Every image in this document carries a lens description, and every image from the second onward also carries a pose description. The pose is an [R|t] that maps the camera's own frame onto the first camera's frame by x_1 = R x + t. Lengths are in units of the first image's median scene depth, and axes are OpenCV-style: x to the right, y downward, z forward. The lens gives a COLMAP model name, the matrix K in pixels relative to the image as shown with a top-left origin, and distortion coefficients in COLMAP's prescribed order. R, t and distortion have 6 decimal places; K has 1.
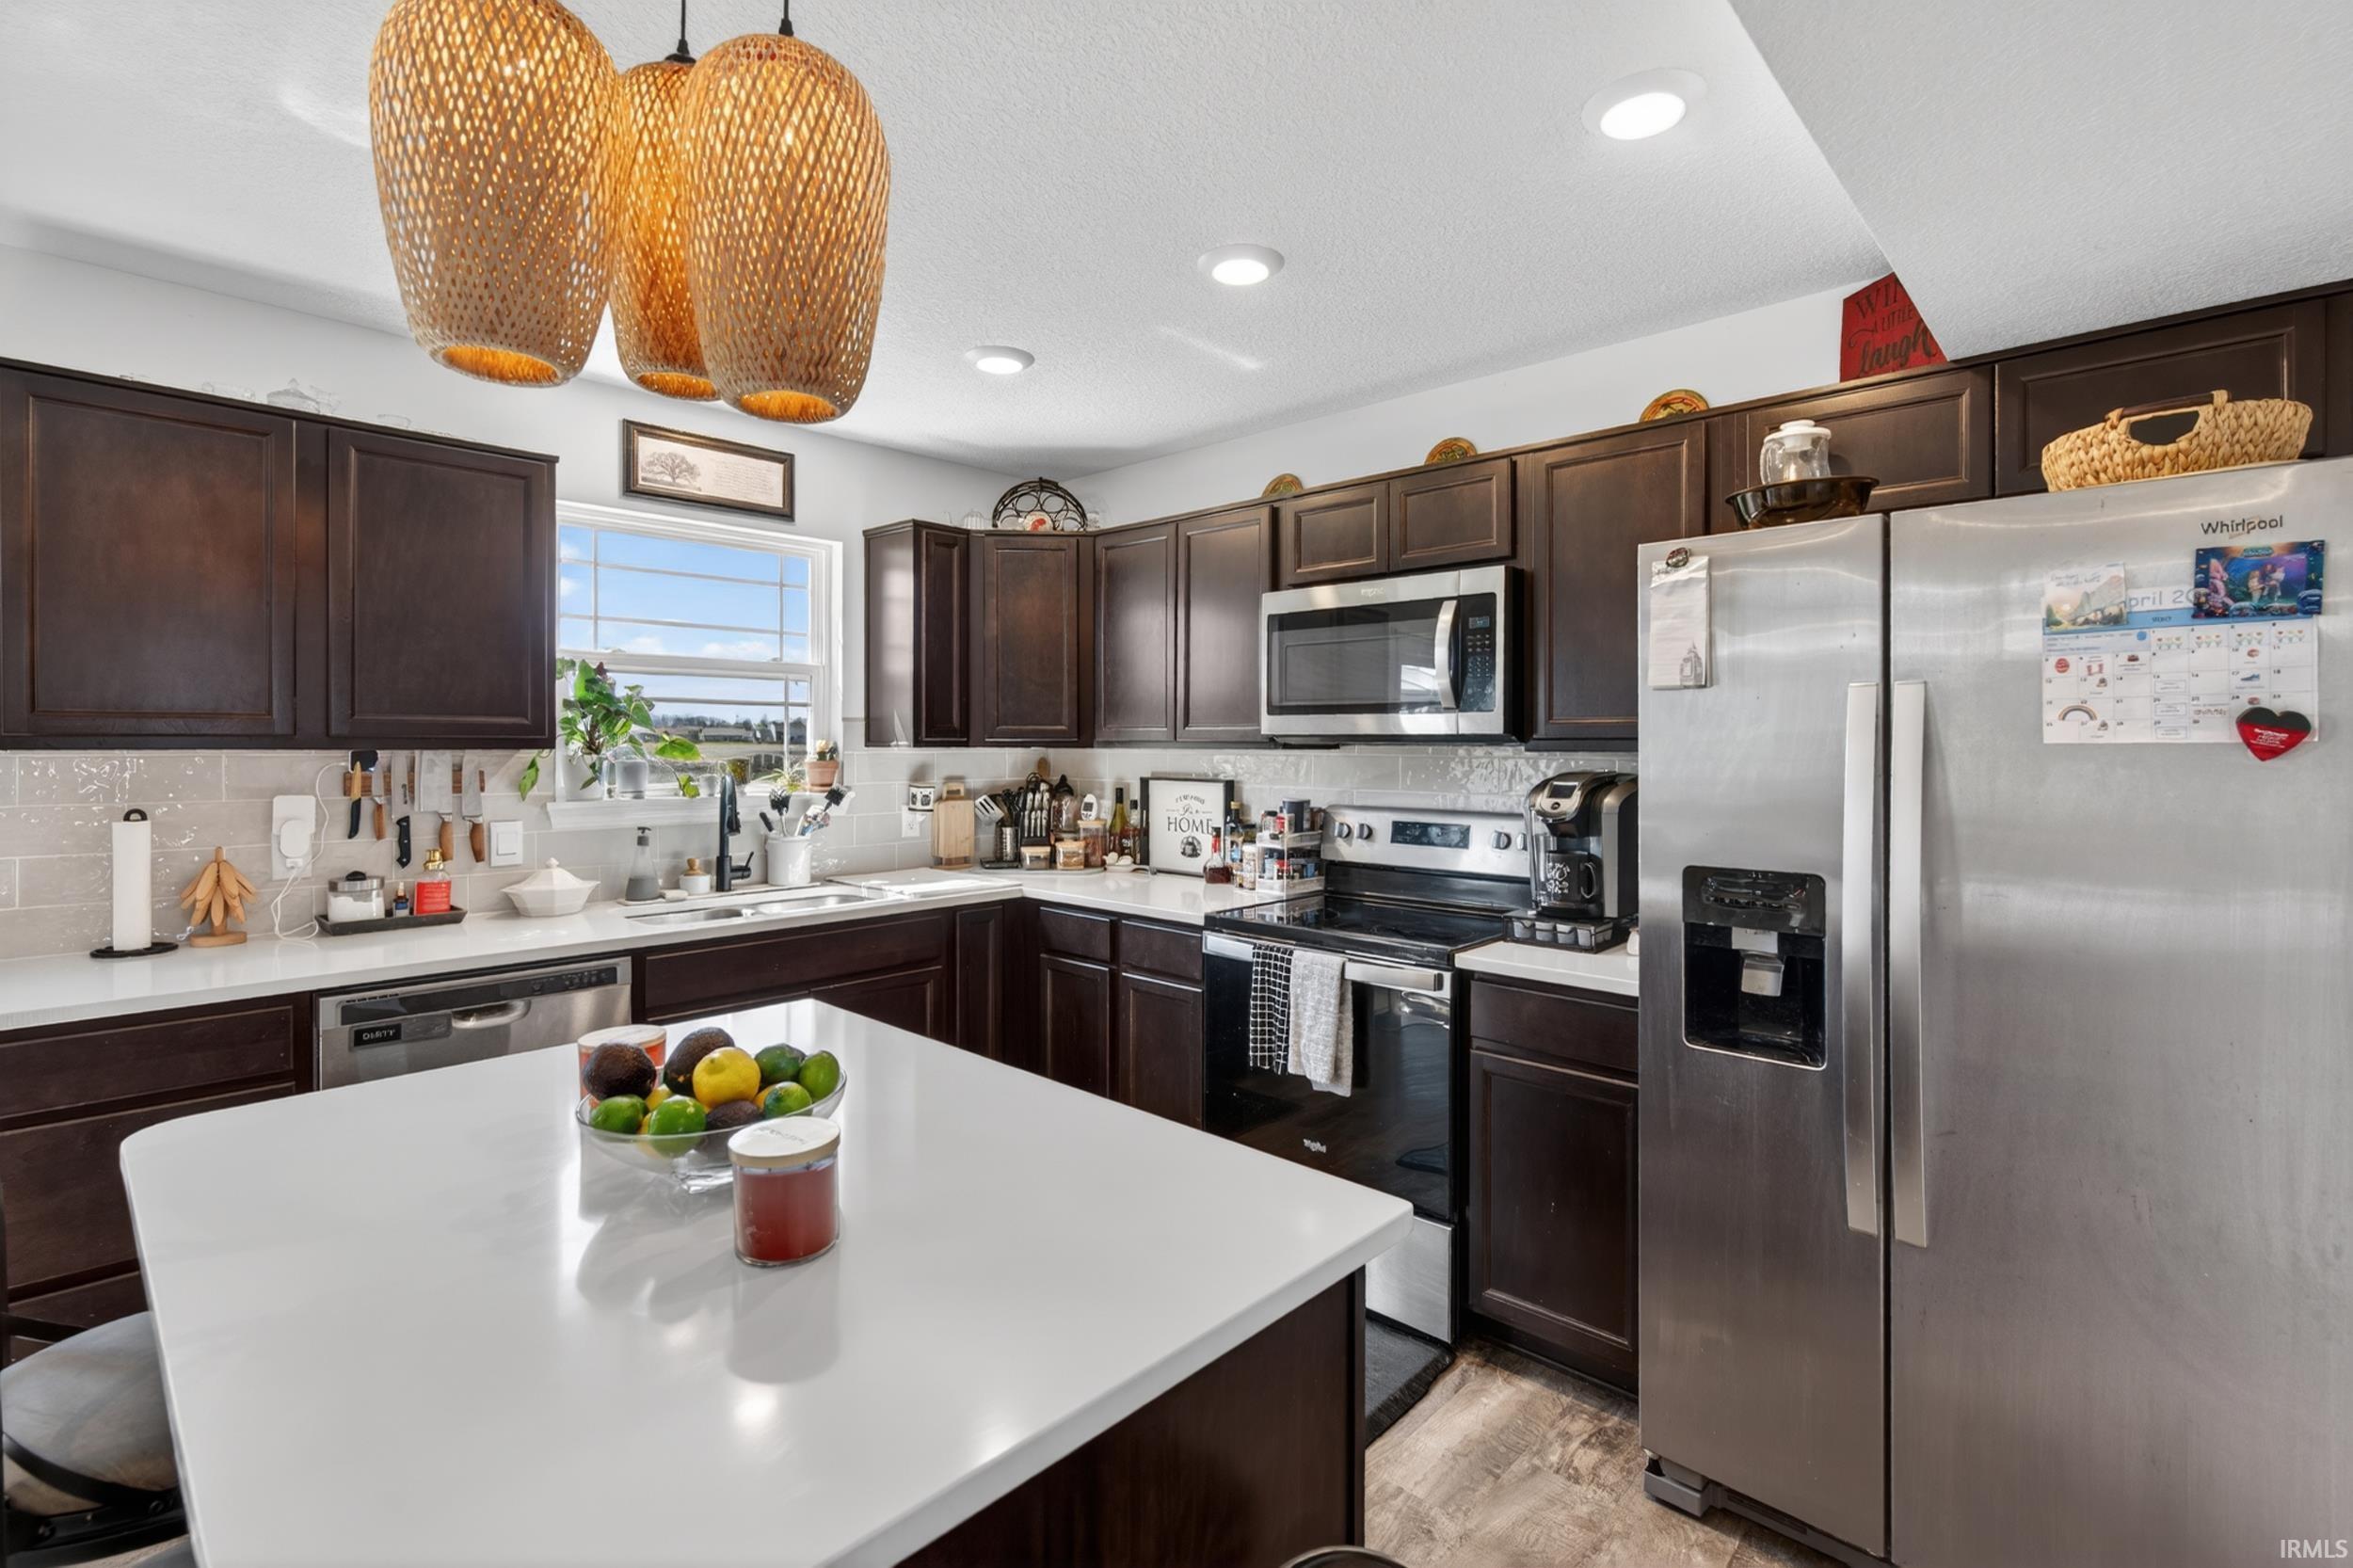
lens RADIAL K [[1054.8, 0, 1193.0], [0, 1054.8, 747.9], [0, 0, 1]] dist [-0.002772, 0.000062]
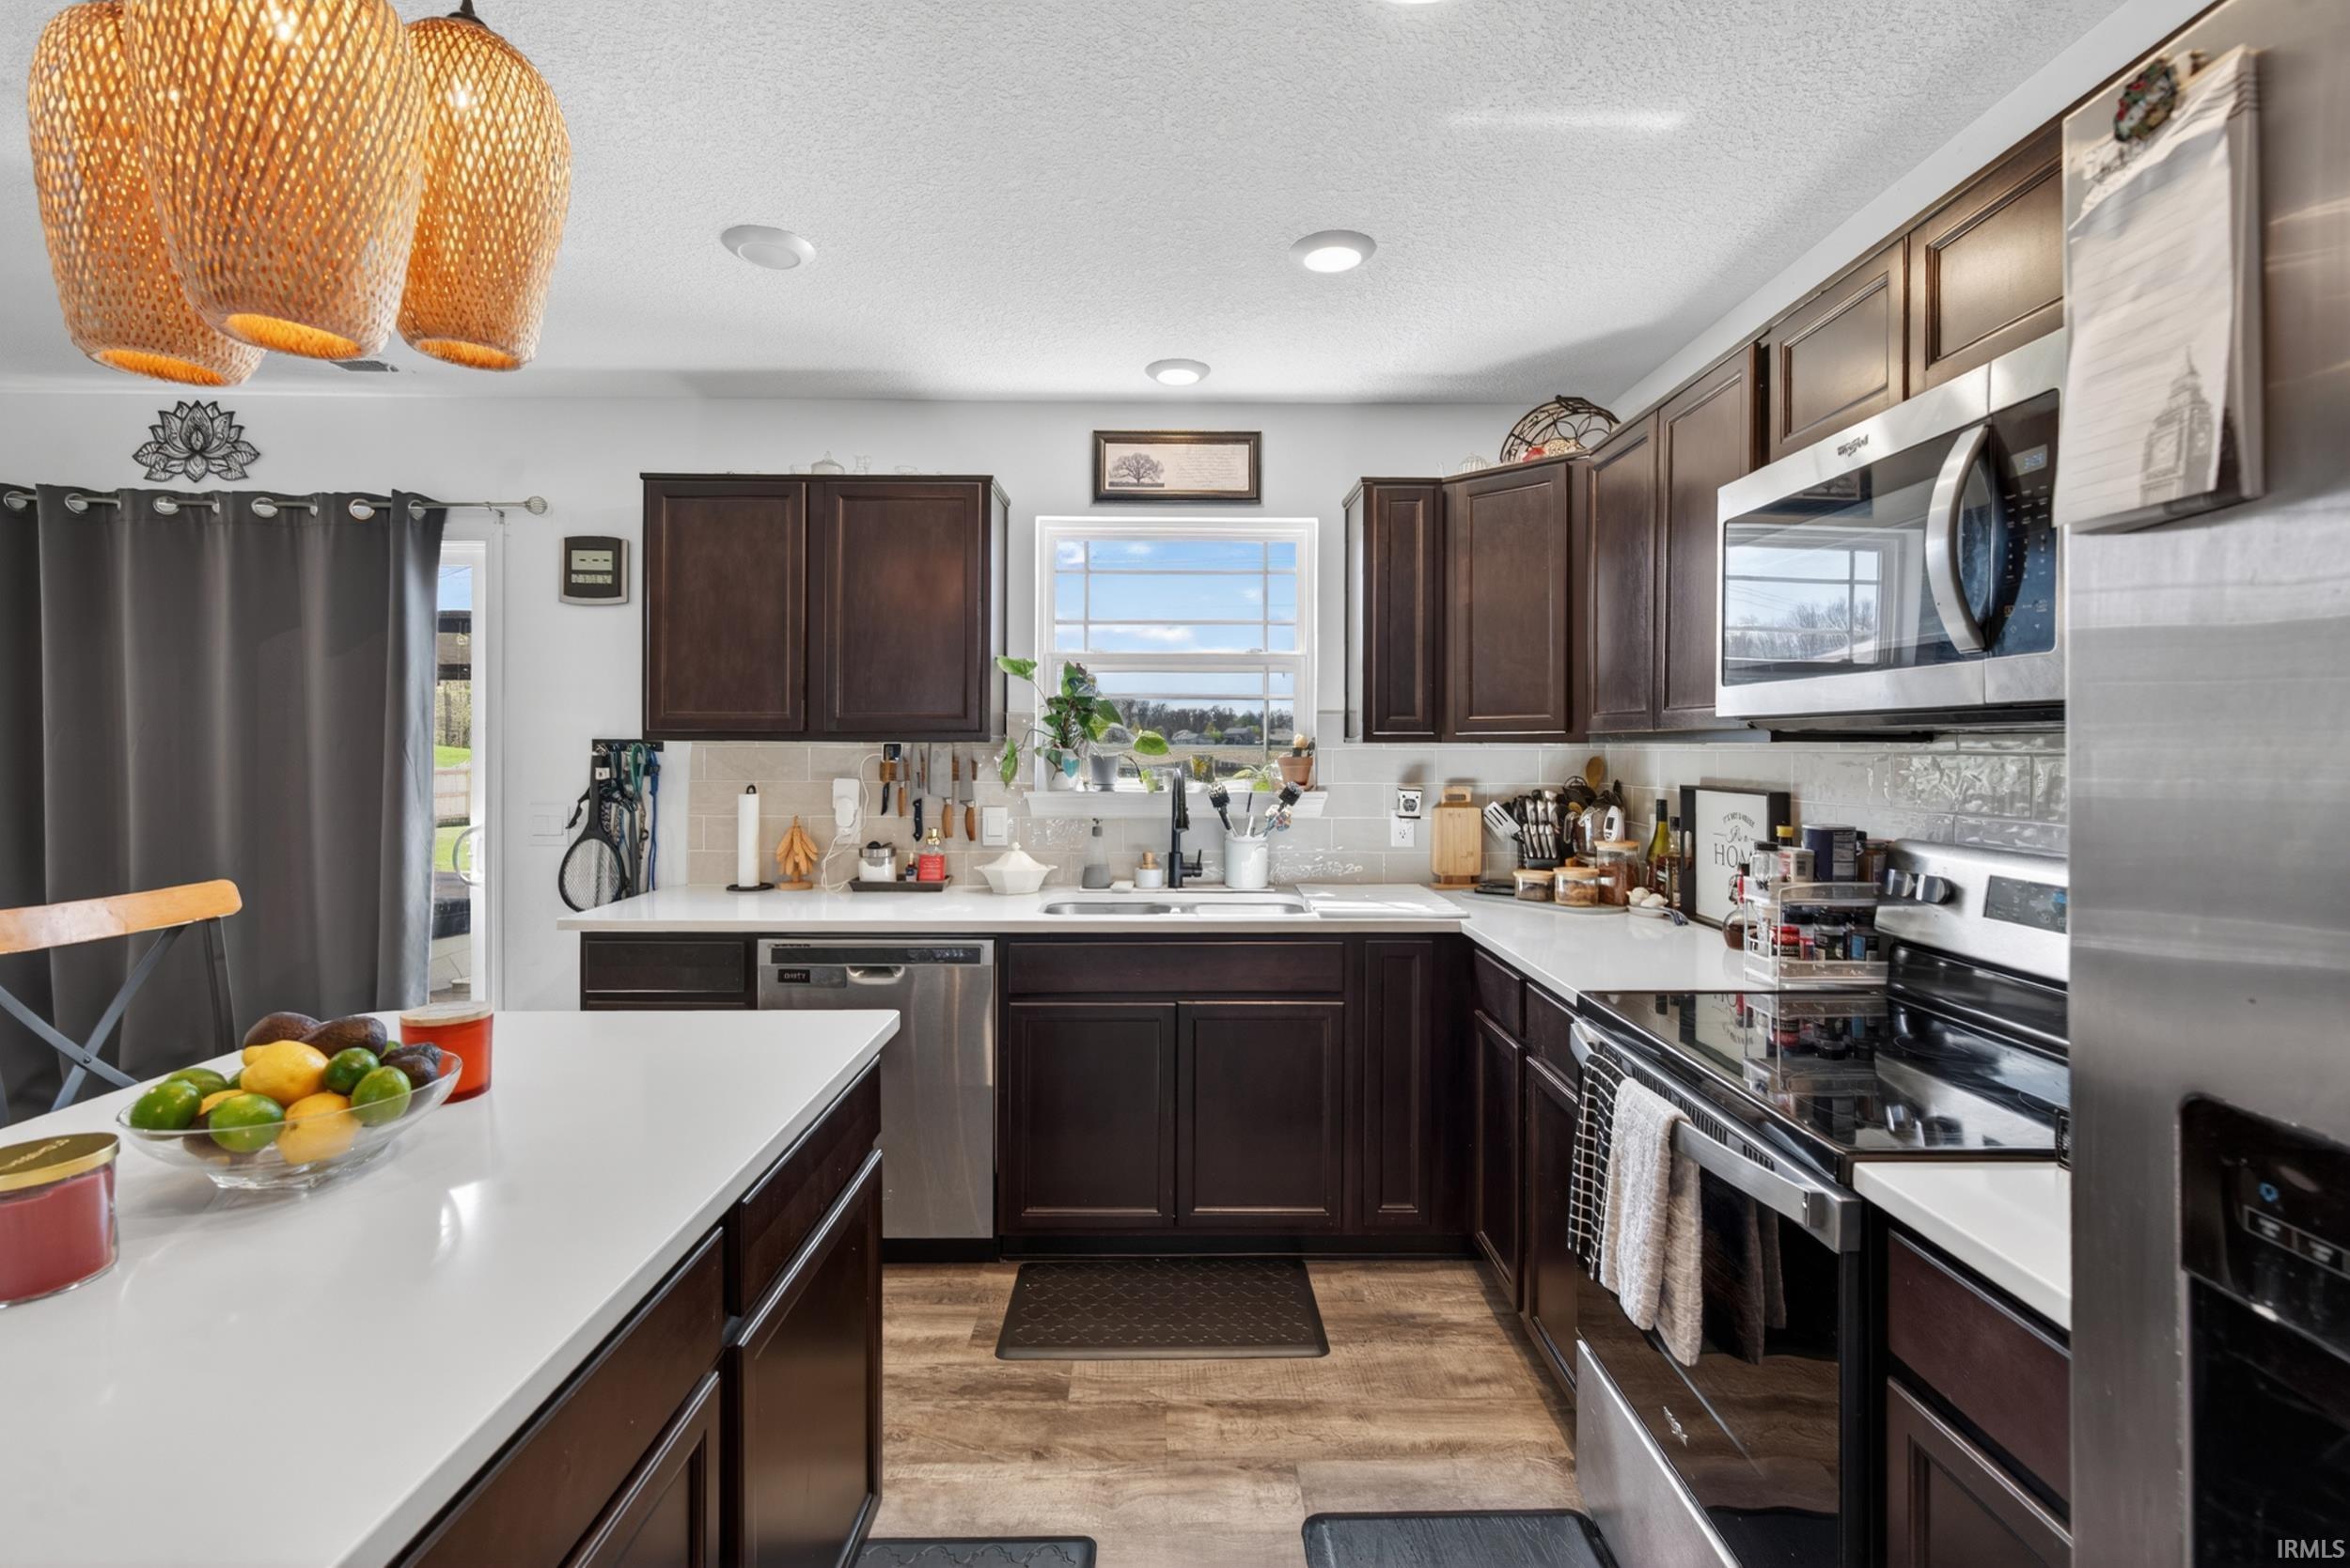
lens RADIAL K [[1053.5, 0, 1191.5], [0, 1053.5, 748.0], [0, 0, 1]] dist [-0.002772, 0.000062]
pose [[0.690817, 0.000426, -0.723030, 0.294908], [-0.004693, 0.999981, -0.003895, 0.009321], [0.723015, 0.006084, 0.690806, 0.348498]]
